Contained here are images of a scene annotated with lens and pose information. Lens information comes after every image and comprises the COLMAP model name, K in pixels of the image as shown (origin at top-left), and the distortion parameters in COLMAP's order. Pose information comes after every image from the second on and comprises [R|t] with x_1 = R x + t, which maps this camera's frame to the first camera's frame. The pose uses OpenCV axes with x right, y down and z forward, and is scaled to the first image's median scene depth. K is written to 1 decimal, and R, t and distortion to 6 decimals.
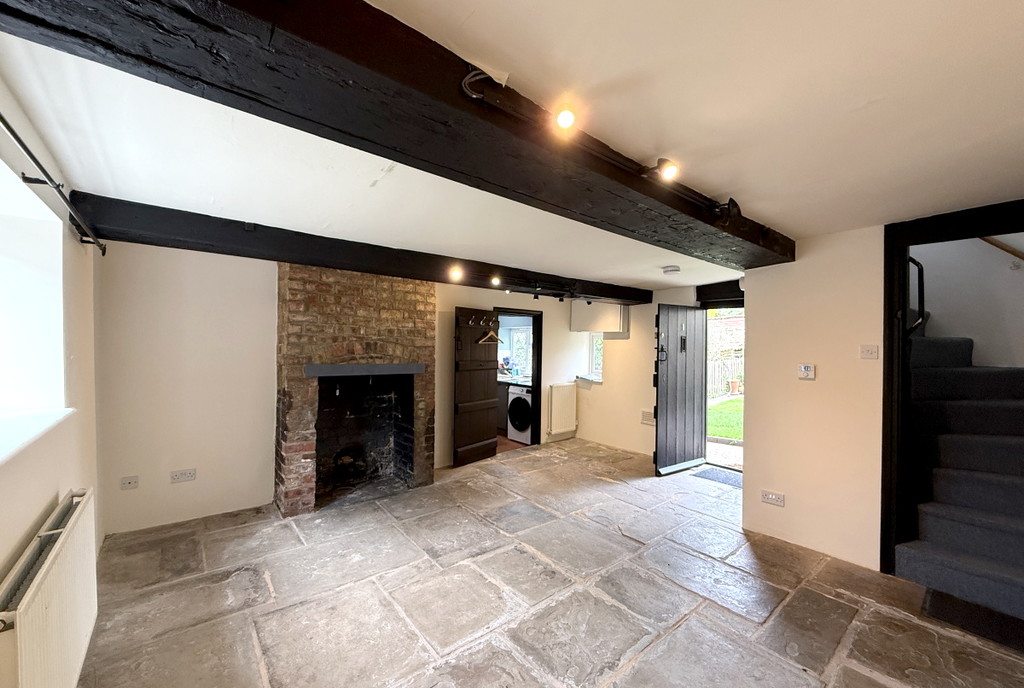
lens RADIAL K [[407.9, 0, 507.7], [0, 407.9, 344.4], [0, 0, 1]] dist [0.003380, 0.000440]
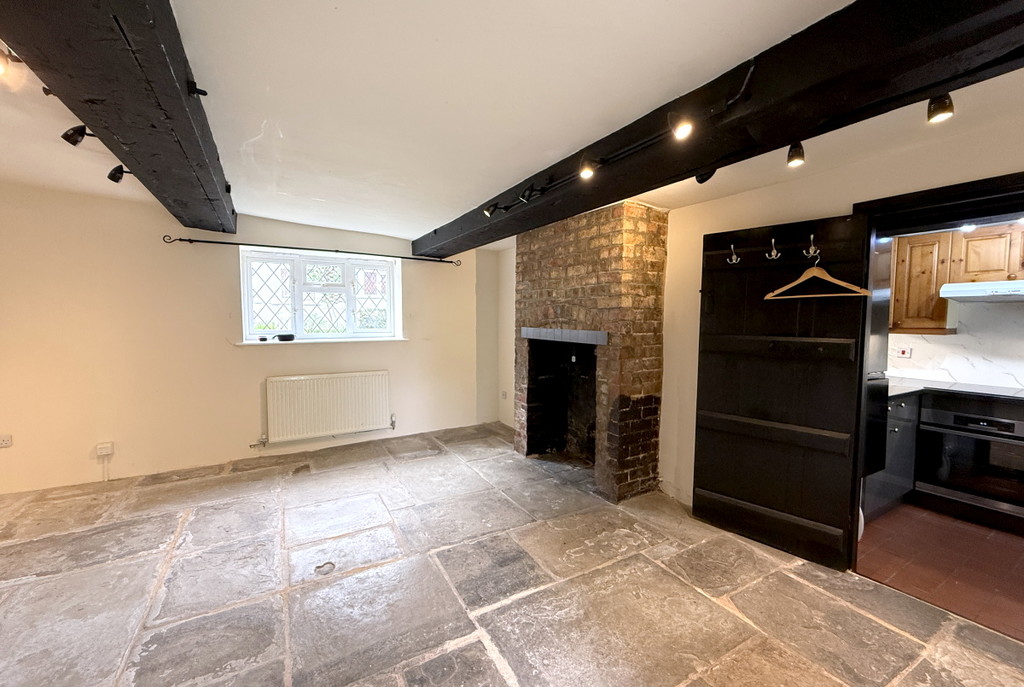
lens RADIAL K [[407.9, 0, 507.1], [0, 407.9, 344.1], [0, 0, 1]] dist [0.003380, 0.000440]
pose [[-0.158407, 0.046375, -0.986284, 0.551357], [-0.007834, 0.998806, 0.048222, 0.035751], [0.987343, 0.015365, -0.157855, 0.968393]]
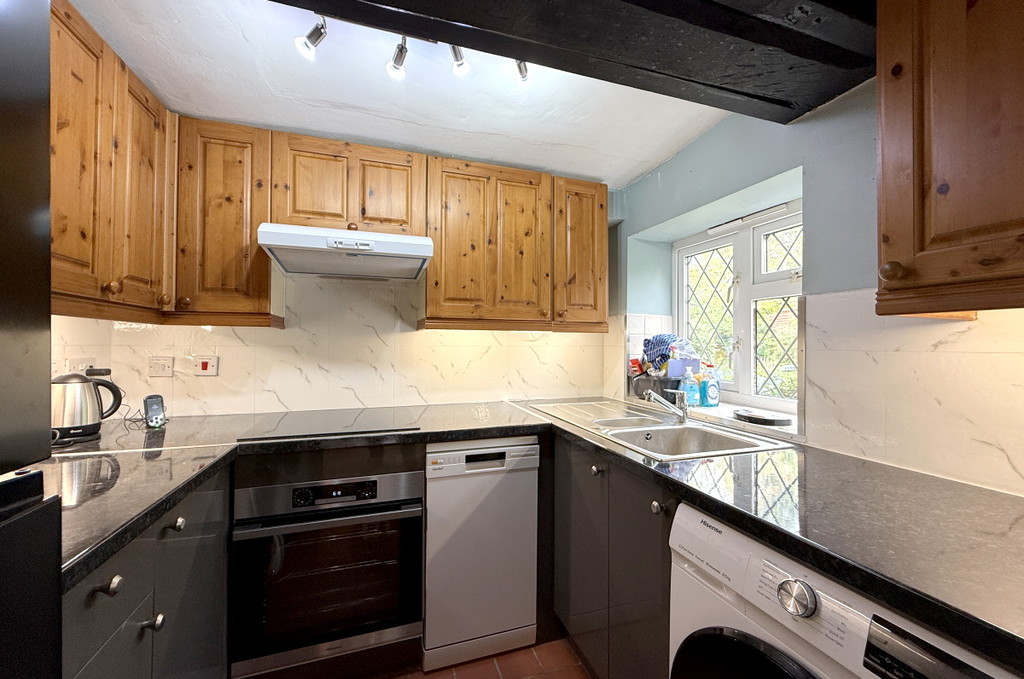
lens RADIAL K [[403.9, 0, 510.4], [0, 403.9, 336.8], [0, 0, 1]] dist [0.001309, 0.000091]
pose [[0.934642, -0.014634, -0.355288, 0.001490], [0.008457, 0.999785, -0.018933, 0.069951], [0.355489, 0.014691, 0.934565, 1.388866]]
